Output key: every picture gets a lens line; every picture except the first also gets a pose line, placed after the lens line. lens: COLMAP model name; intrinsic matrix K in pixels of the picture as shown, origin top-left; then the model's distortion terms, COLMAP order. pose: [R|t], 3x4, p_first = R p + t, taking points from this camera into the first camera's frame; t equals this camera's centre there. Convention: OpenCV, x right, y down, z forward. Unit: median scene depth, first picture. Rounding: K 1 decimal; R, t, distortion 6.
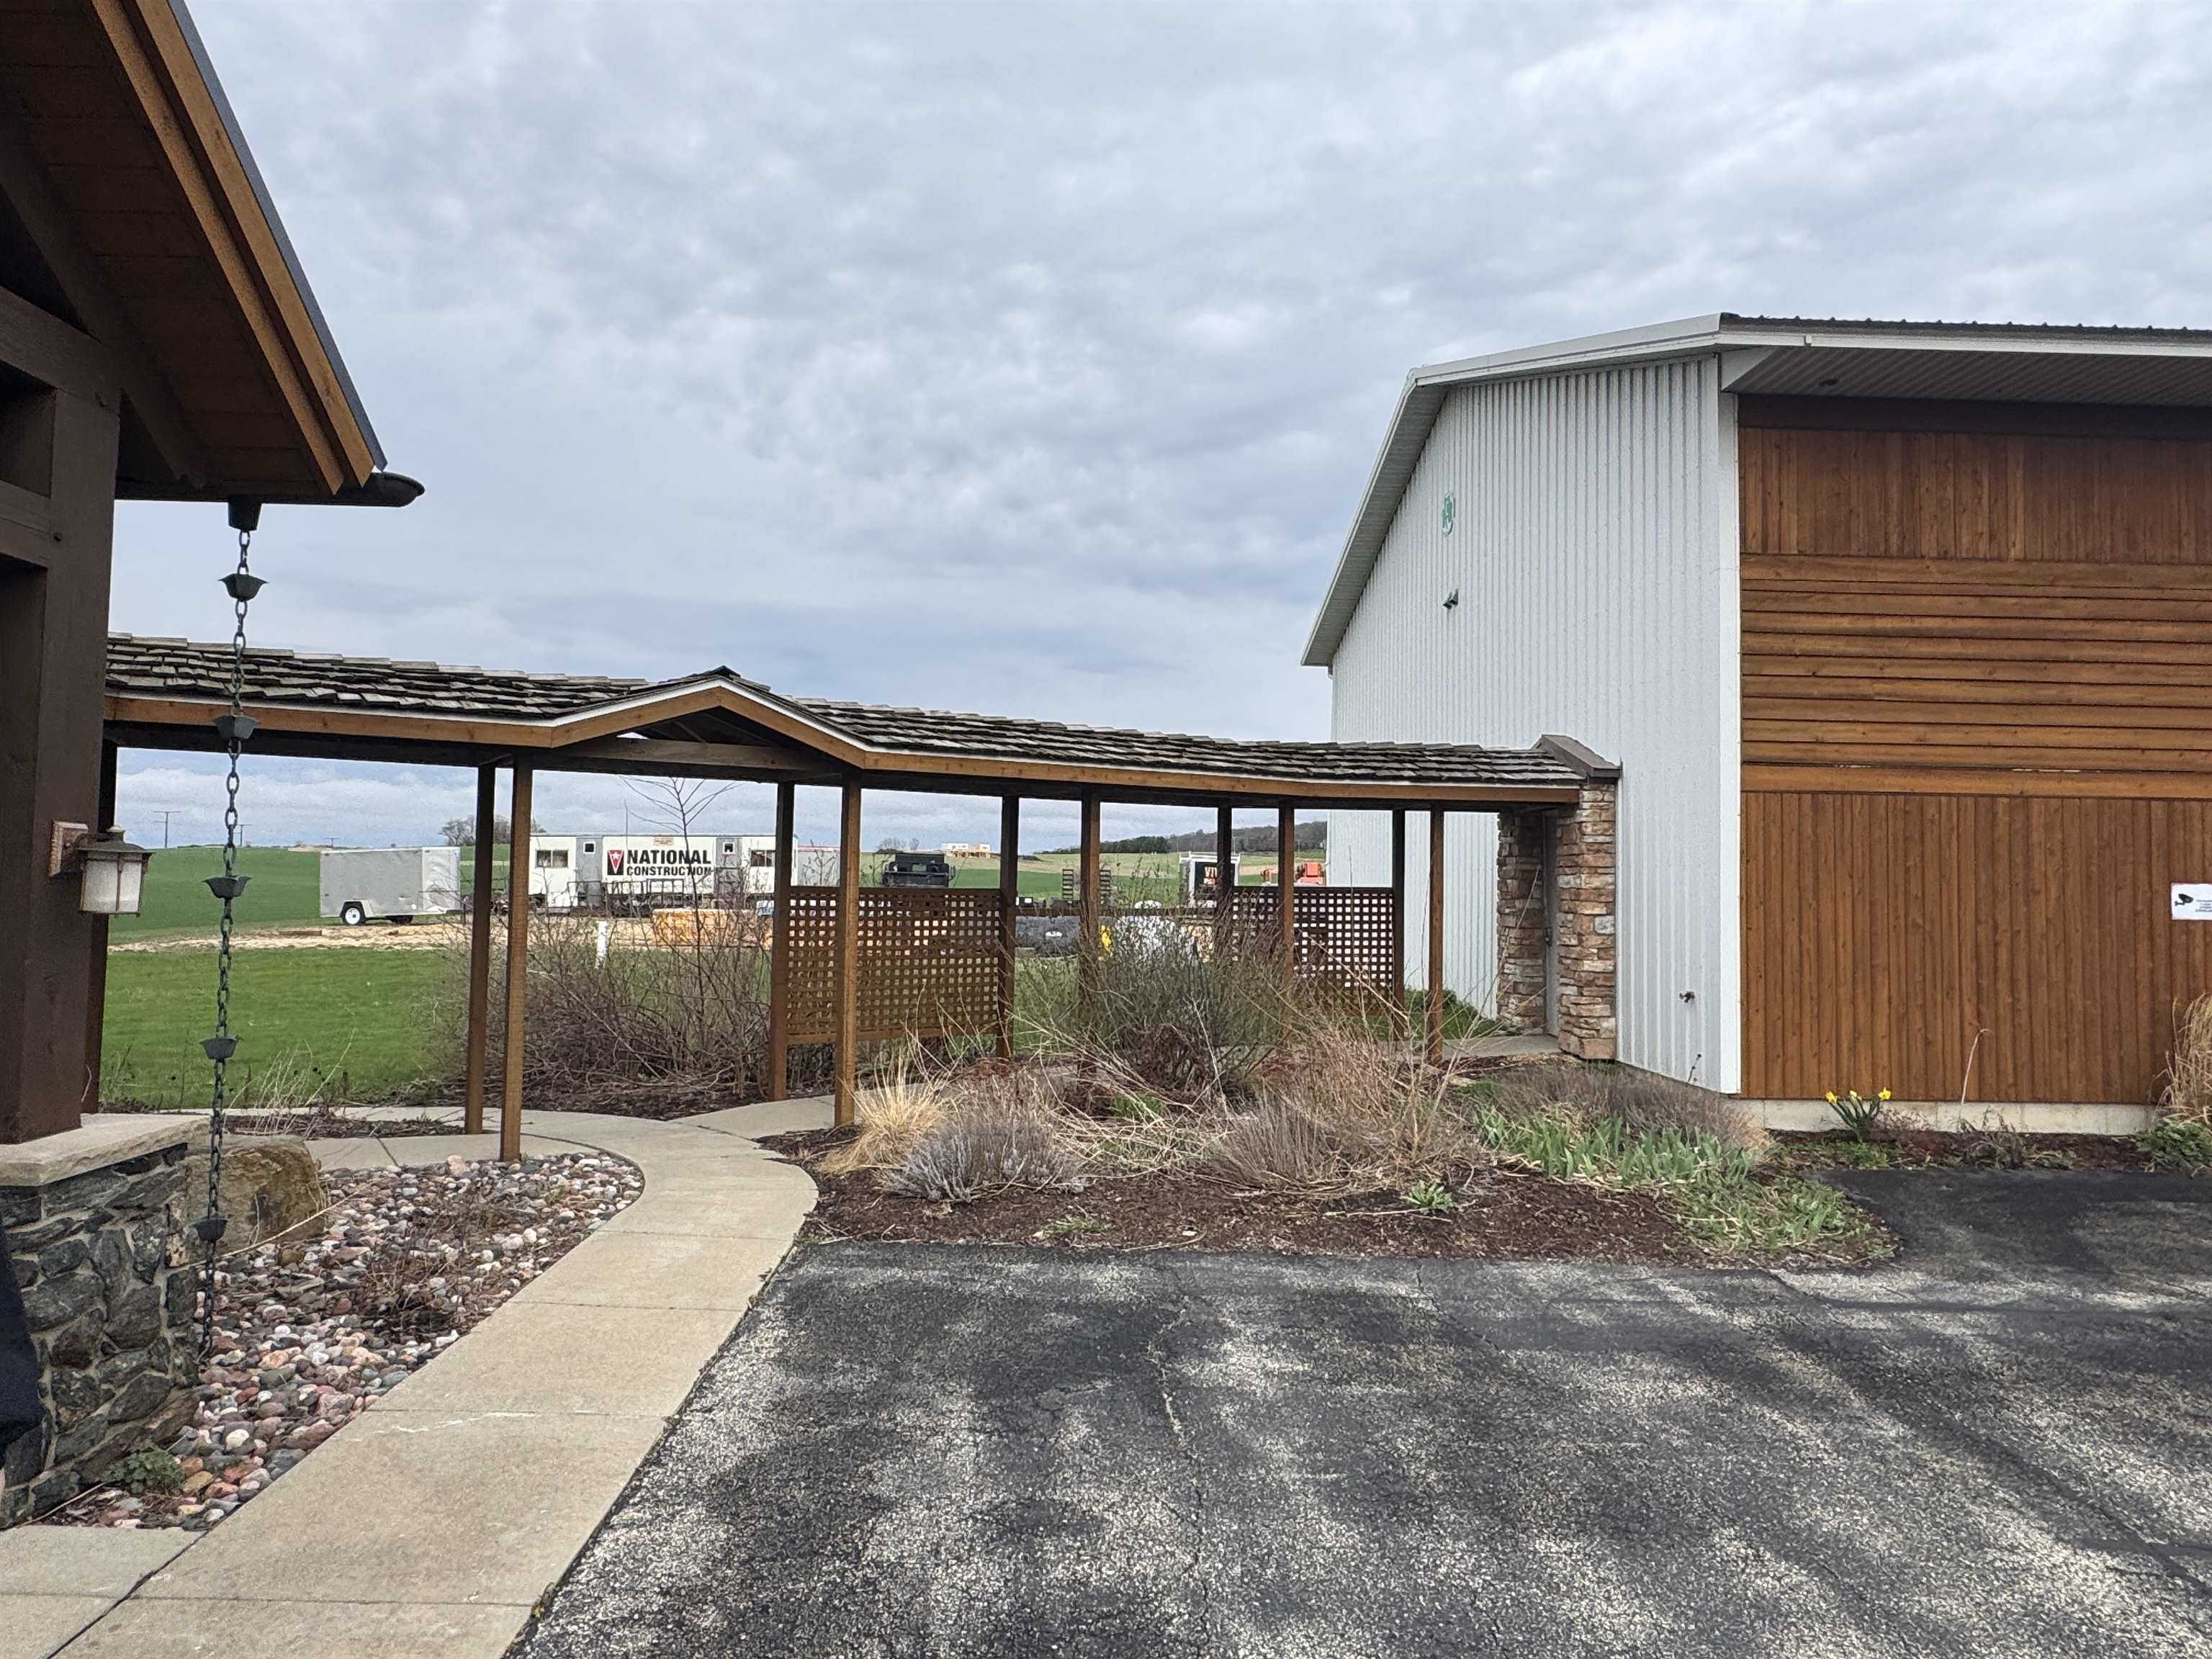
lens RADIAL K [[1336.7, 0, 1085.0], [0, 1336.7, 820.5], [0, 0, 1]] dist [-0.008825, 0.002965]
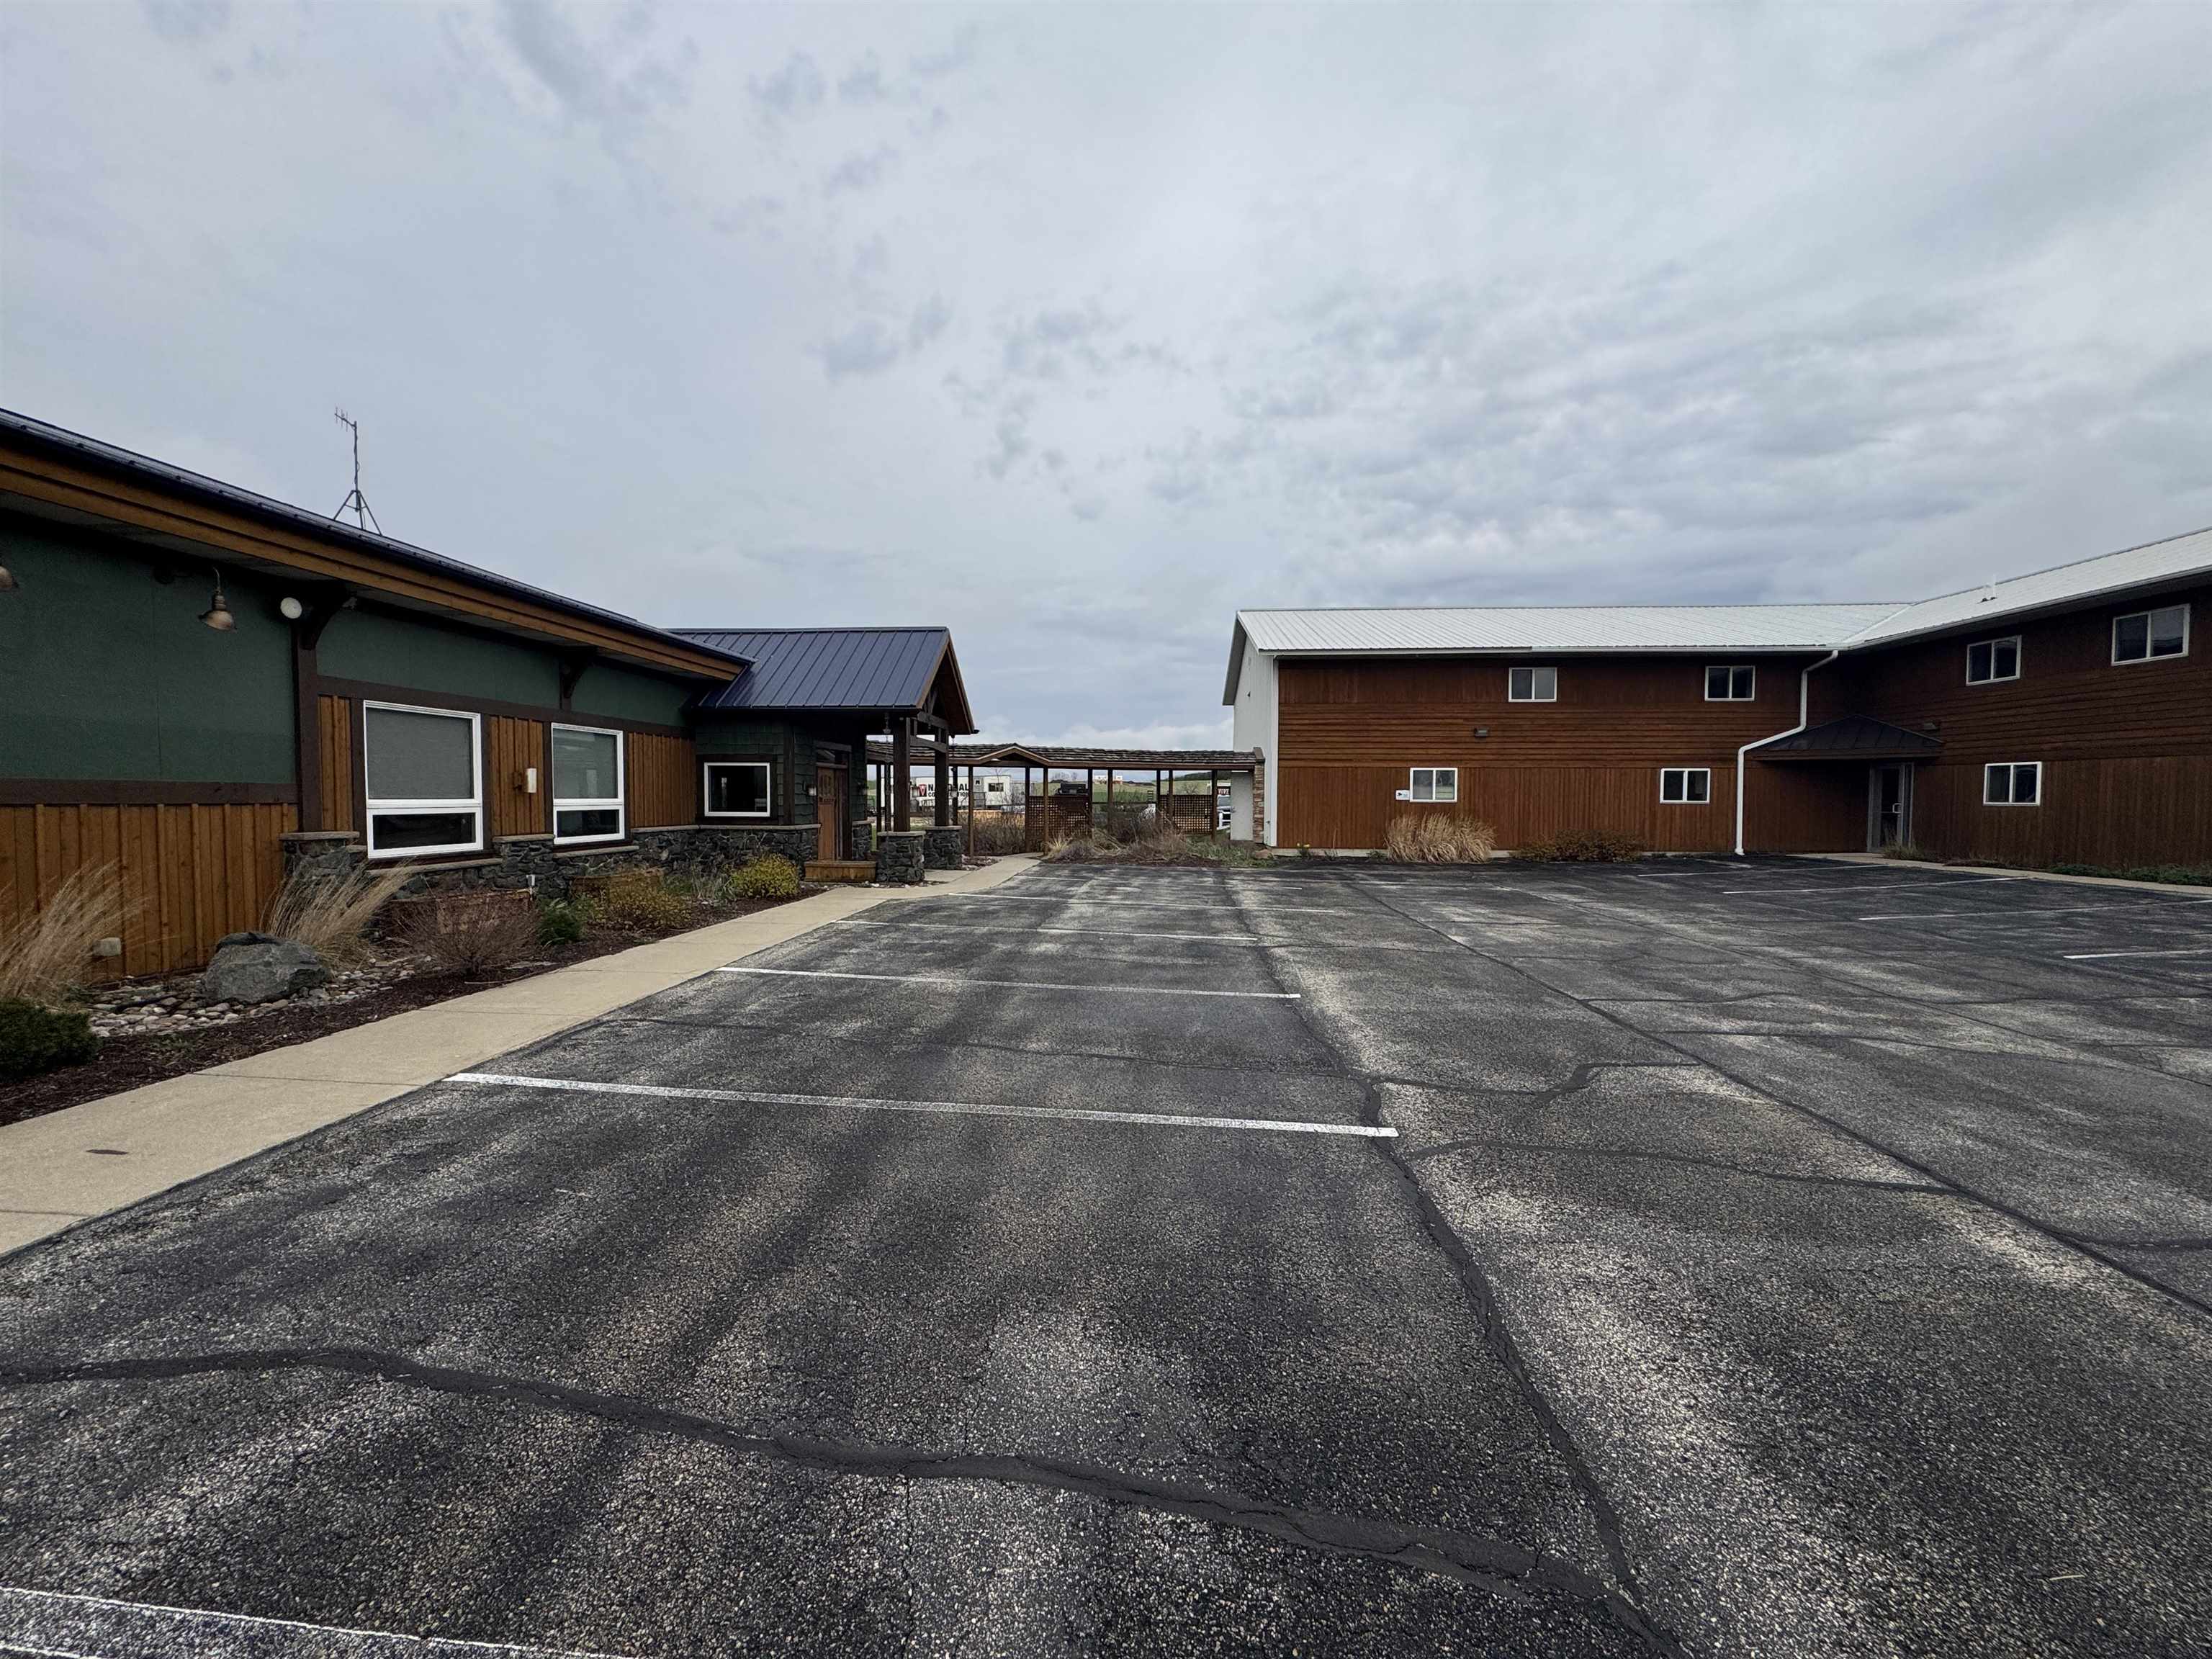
lens RADIAL K [[885.3, 0, 1084.7], [0, 885.3, 822.9], [0, 0, 1]] dist [-0.005656, 0.001141]
pose [[0.993871, -0.009622, -0.110129, 0.415079], [0.017473, 0.997355, 0.070549, -0.094802], [0.109159, -0.072041, 0.991410, -2.908728]]
